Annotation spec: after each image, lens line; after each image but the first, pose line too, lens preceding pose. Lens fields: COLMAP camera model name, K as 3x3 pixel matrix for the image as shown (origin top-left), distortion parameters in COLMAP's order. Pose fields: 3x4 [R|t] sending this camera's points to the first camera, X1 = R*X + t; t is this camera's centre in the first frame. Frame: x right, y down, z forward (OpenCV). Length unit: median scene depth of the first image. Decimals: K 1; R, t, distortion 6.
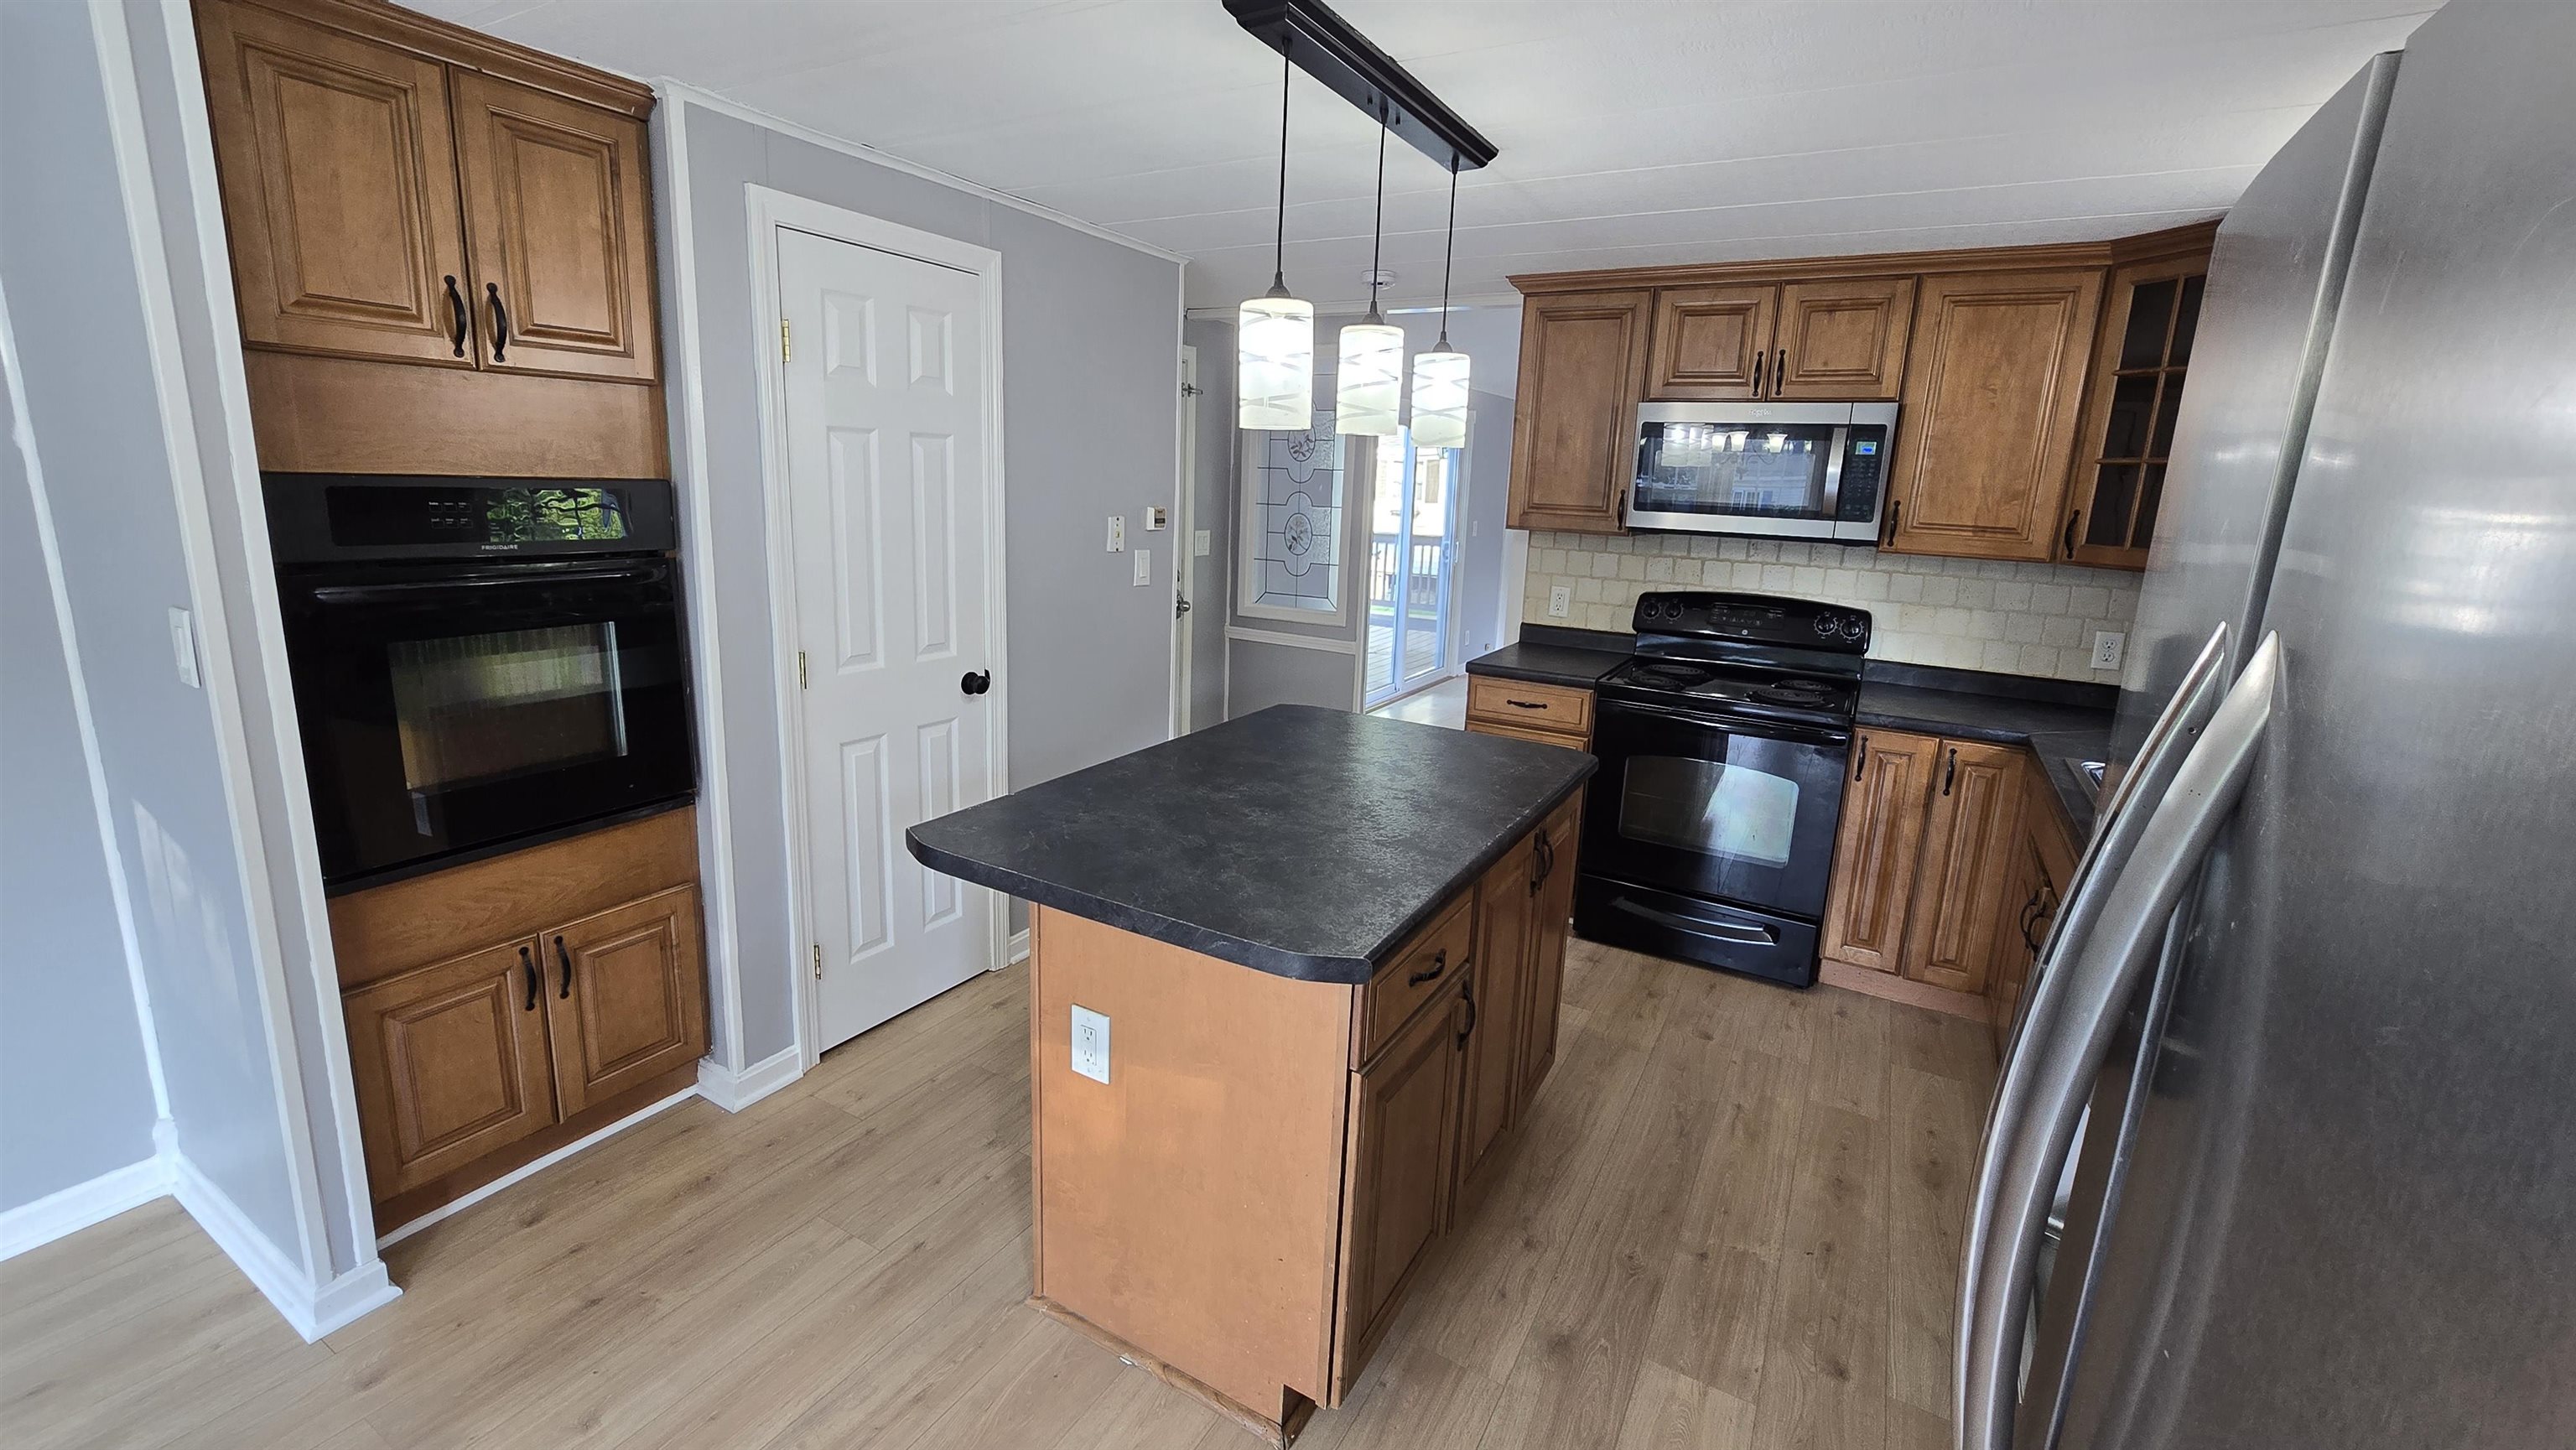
lens RADIAL K [[1054.5, 0, 1271.9], [0, 1054.5, 718.4], [0, 0, 1]] dist [-0.003879, 0.000175]
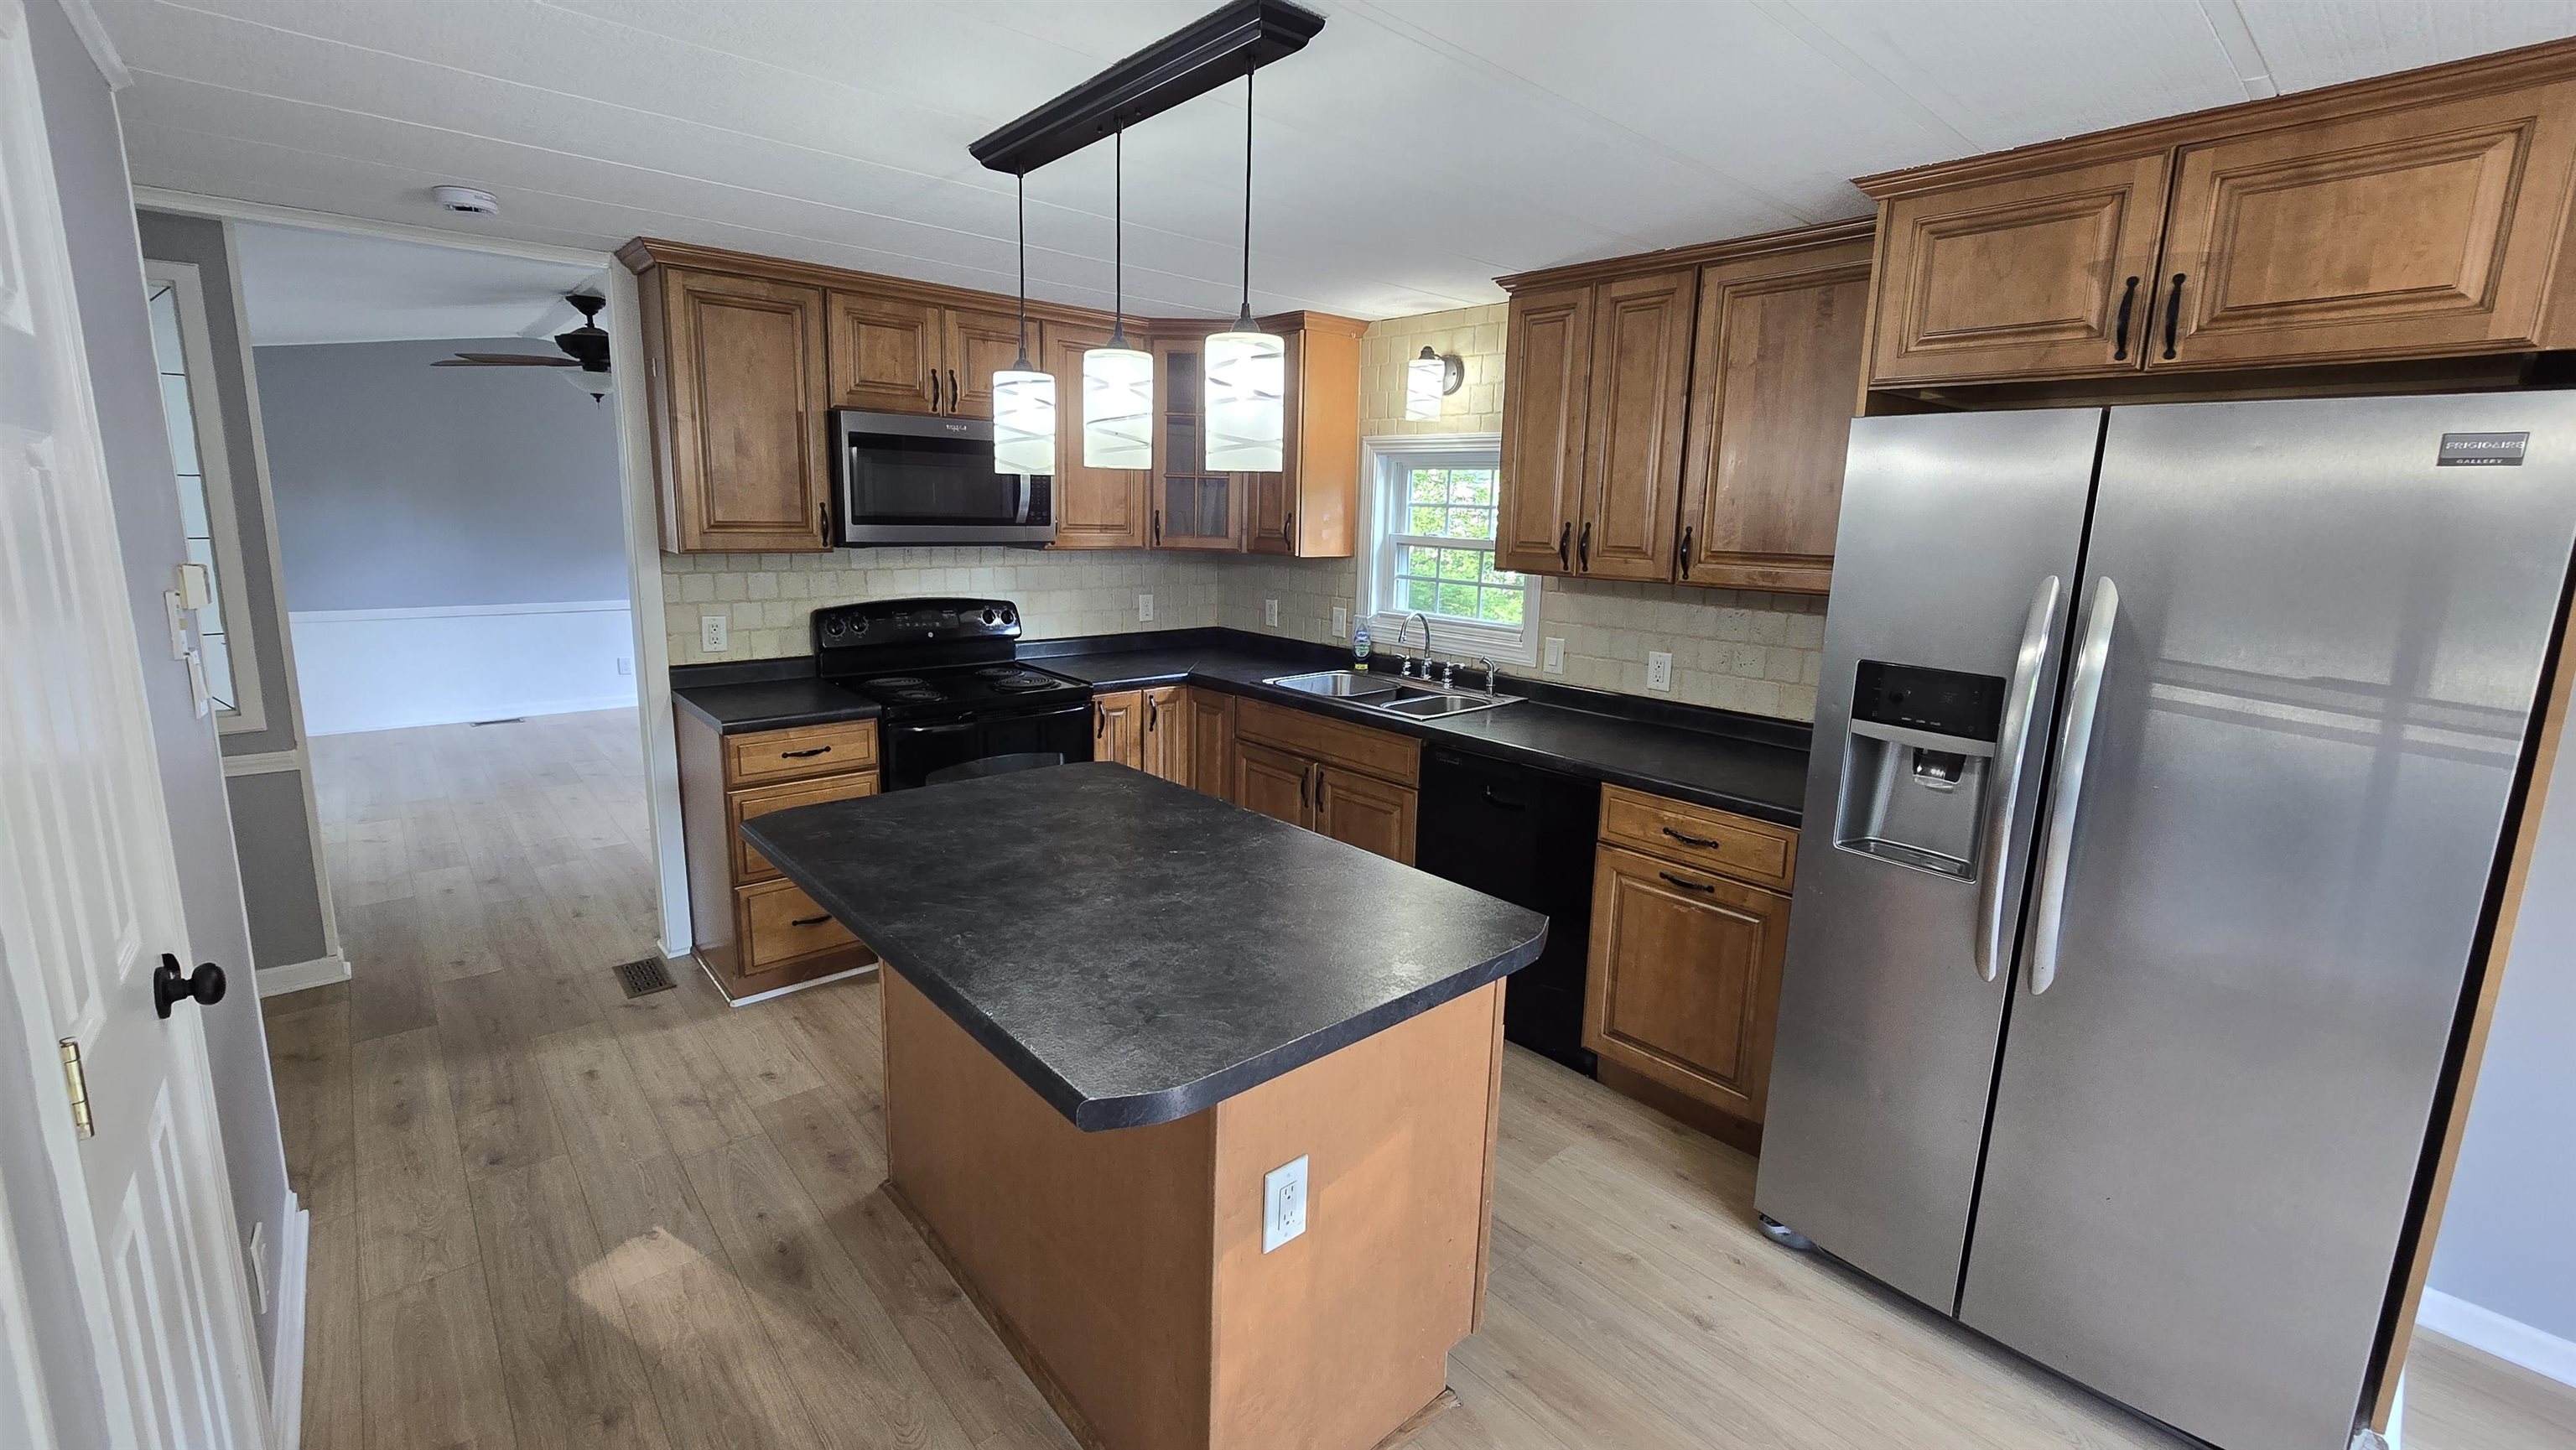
lens RADIAL K [[1054.5, 0, 1277.6], [0, 1054.5, 722.9], [0, 0, 1]] dist [-0.003879, 0.000175]
pose [[0.319616, -0.224475, 0.920574, -0.454064], [0.202161, 0.965319, 0.165197, -0.107169], [-0.925730, 0.133305, 0.353911, 0.344472]]
